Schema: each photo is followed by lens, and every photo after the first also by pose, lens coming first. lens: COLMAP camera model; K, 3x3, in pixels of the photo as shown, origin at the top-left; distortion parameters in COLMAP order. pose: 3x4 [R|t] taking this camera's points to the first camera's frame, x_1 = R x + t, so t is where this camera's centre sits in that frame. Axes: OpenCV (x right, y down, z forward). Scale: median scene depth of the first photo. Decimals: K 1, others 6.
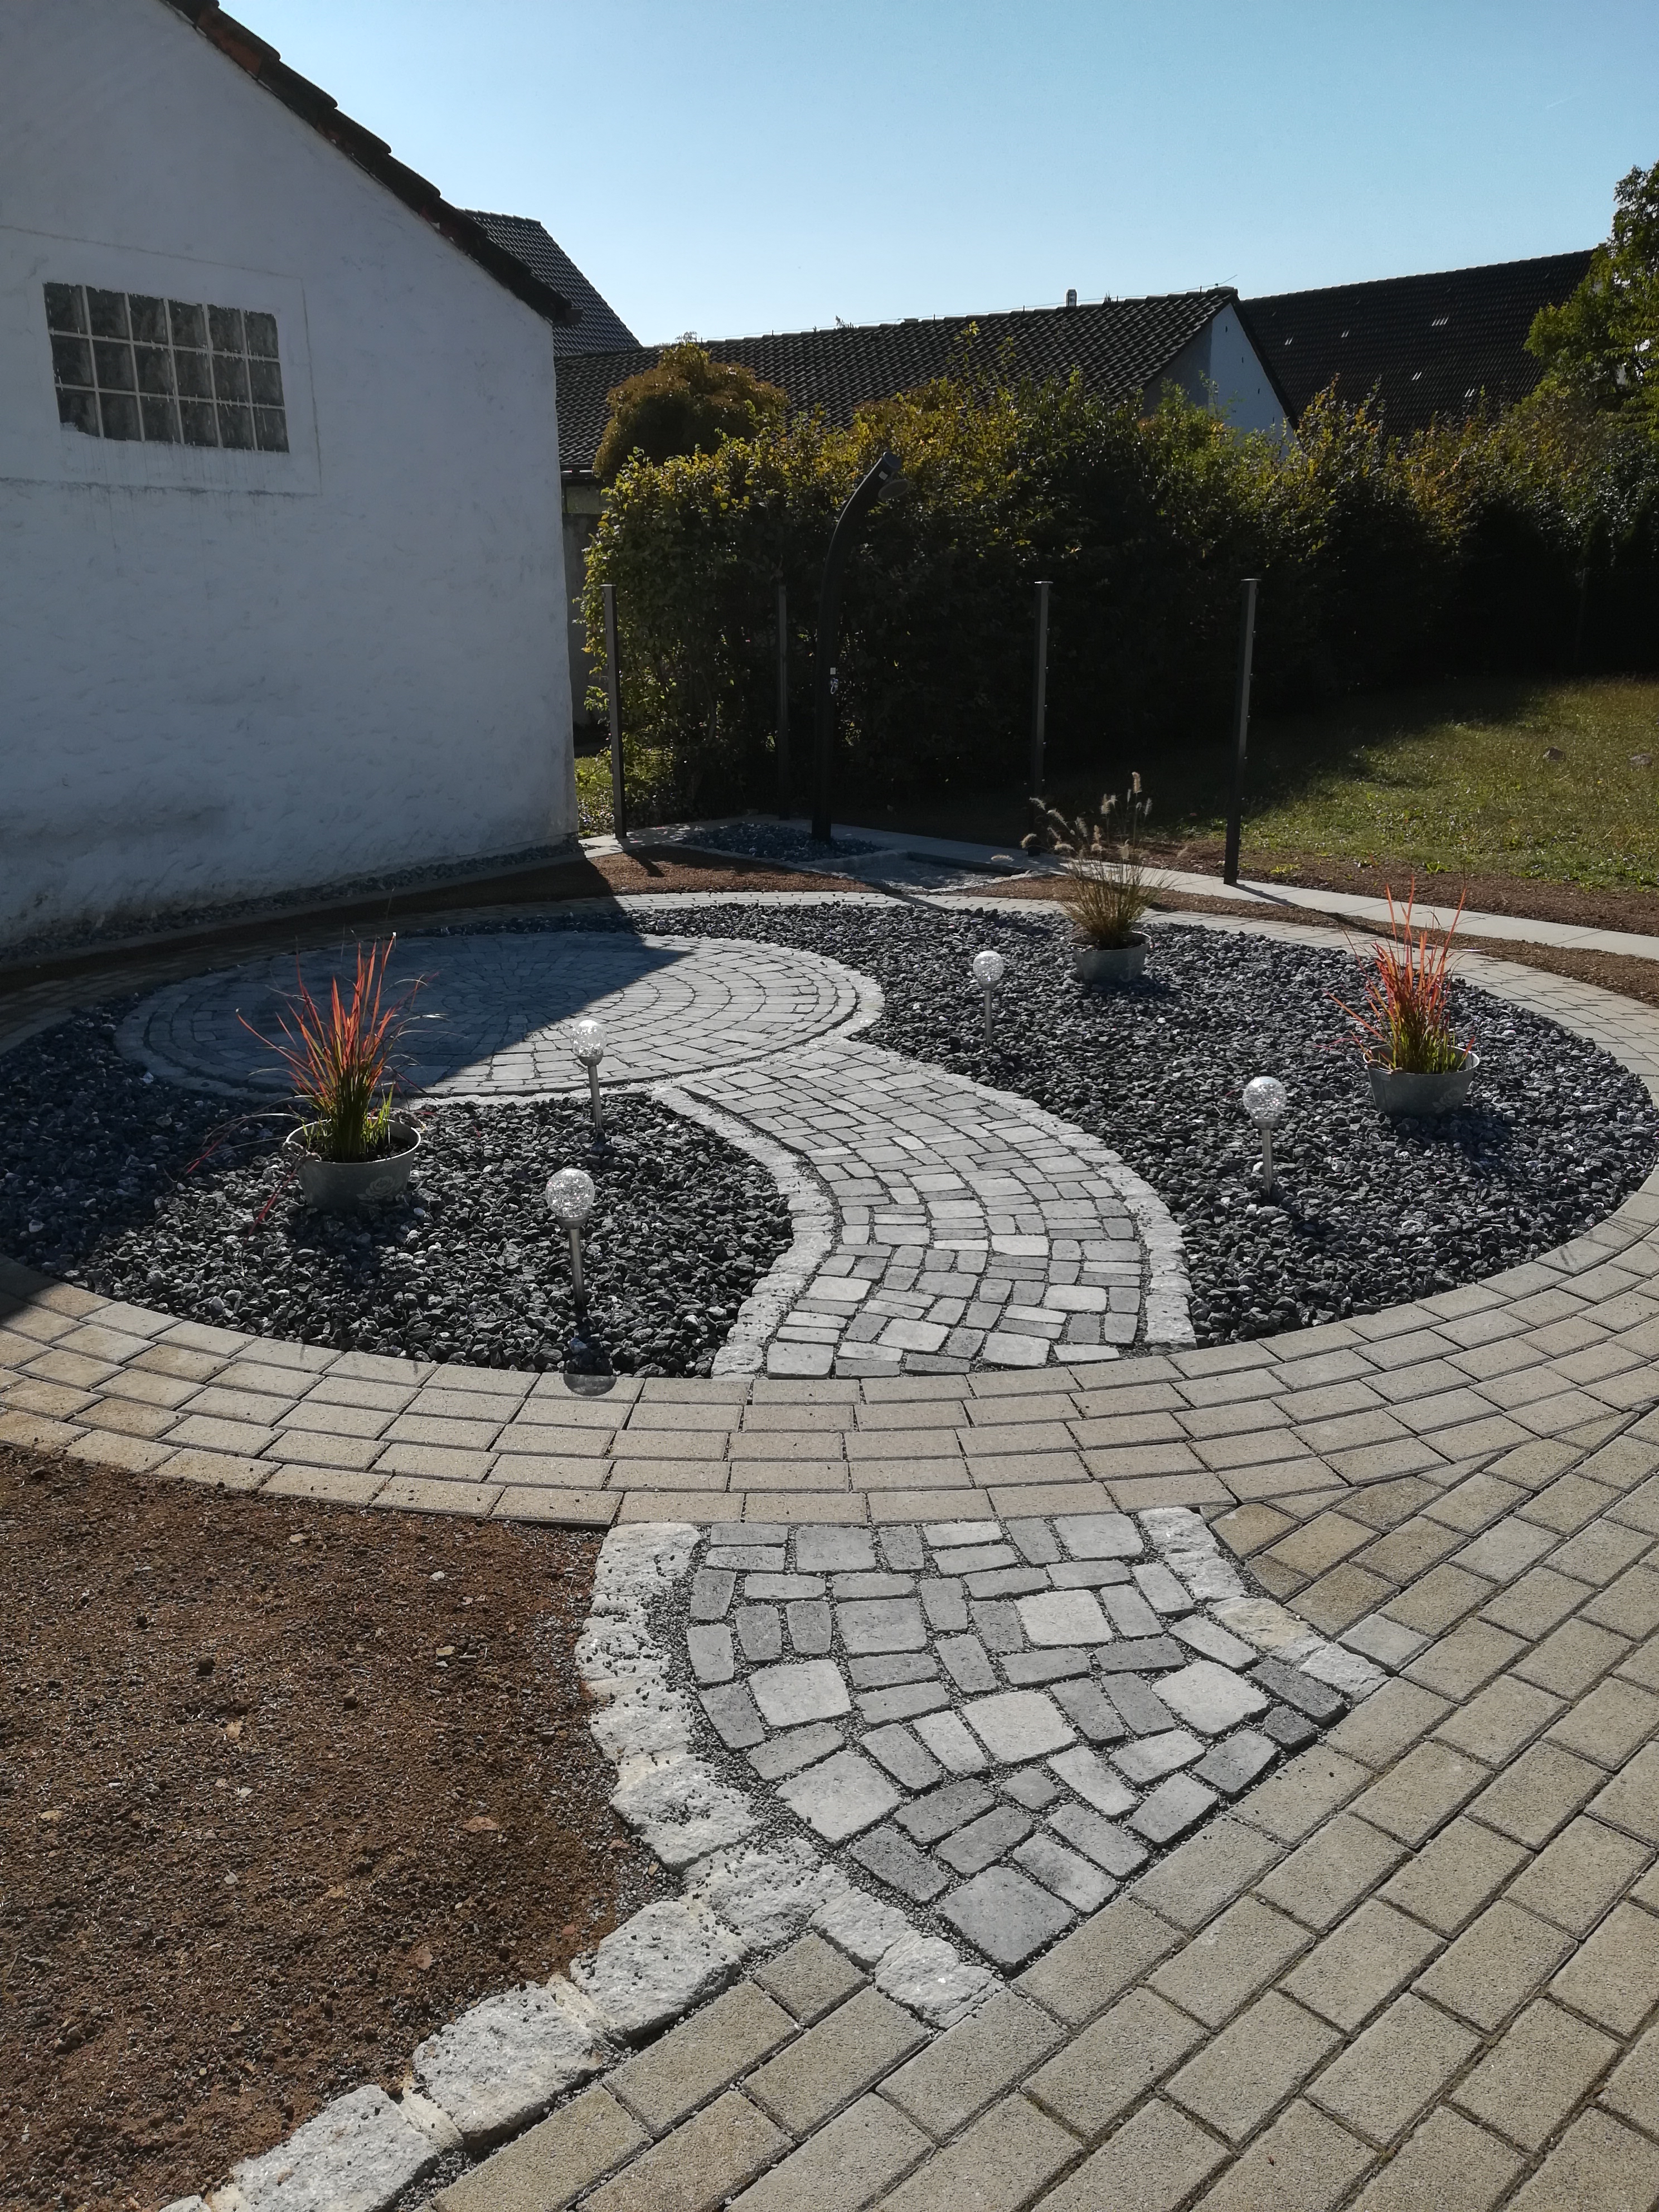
lens RADIAL K [[1686.0, 0, 829.5], [0, 1686.0, 1106.0], [0, 0, 1]] dist [0.014975, -0.001505]
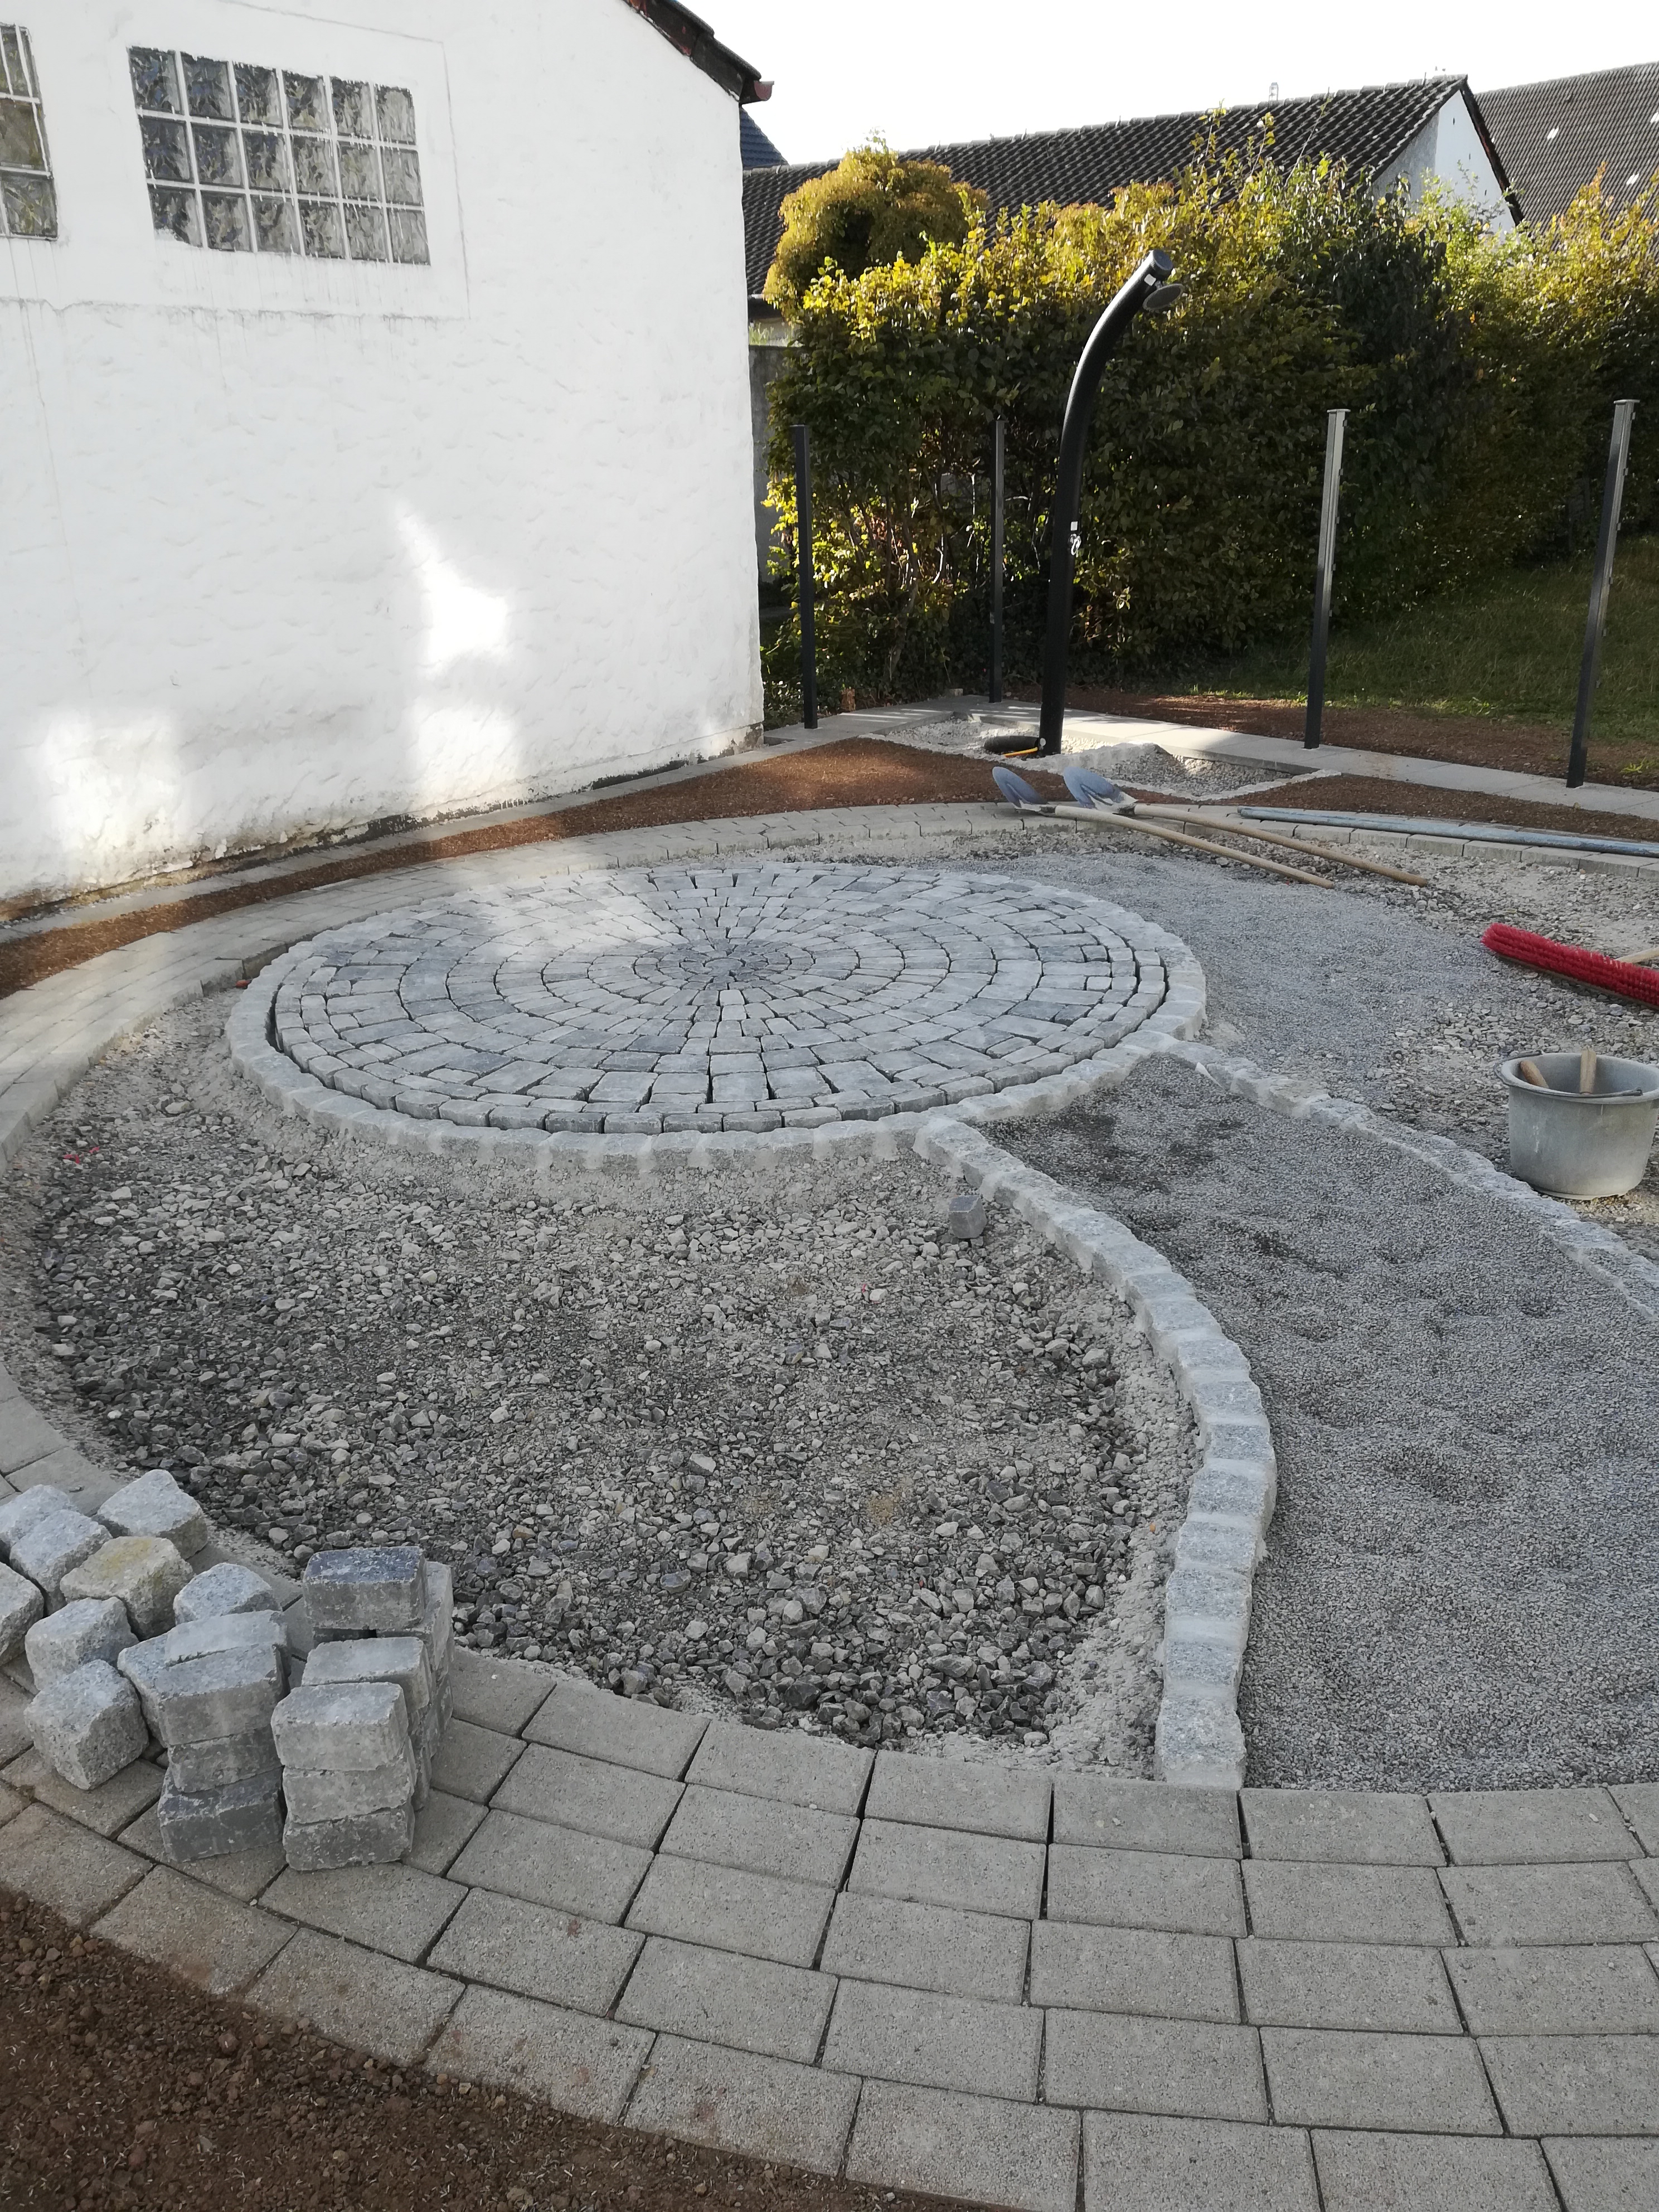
lens RADIAL K [[1741.1, 0, 855.5], [0, 1741.1, 1133.7], [0, 0, 1]] dist [0.012044, -0.002419]
pose [[0.997166, 0.010020, -0.074565, -0.050908], [-0.003657, 0.996375, 0.084989, -0.043187], [0.075146, -0.084475, 0.993588, 0.151297]]
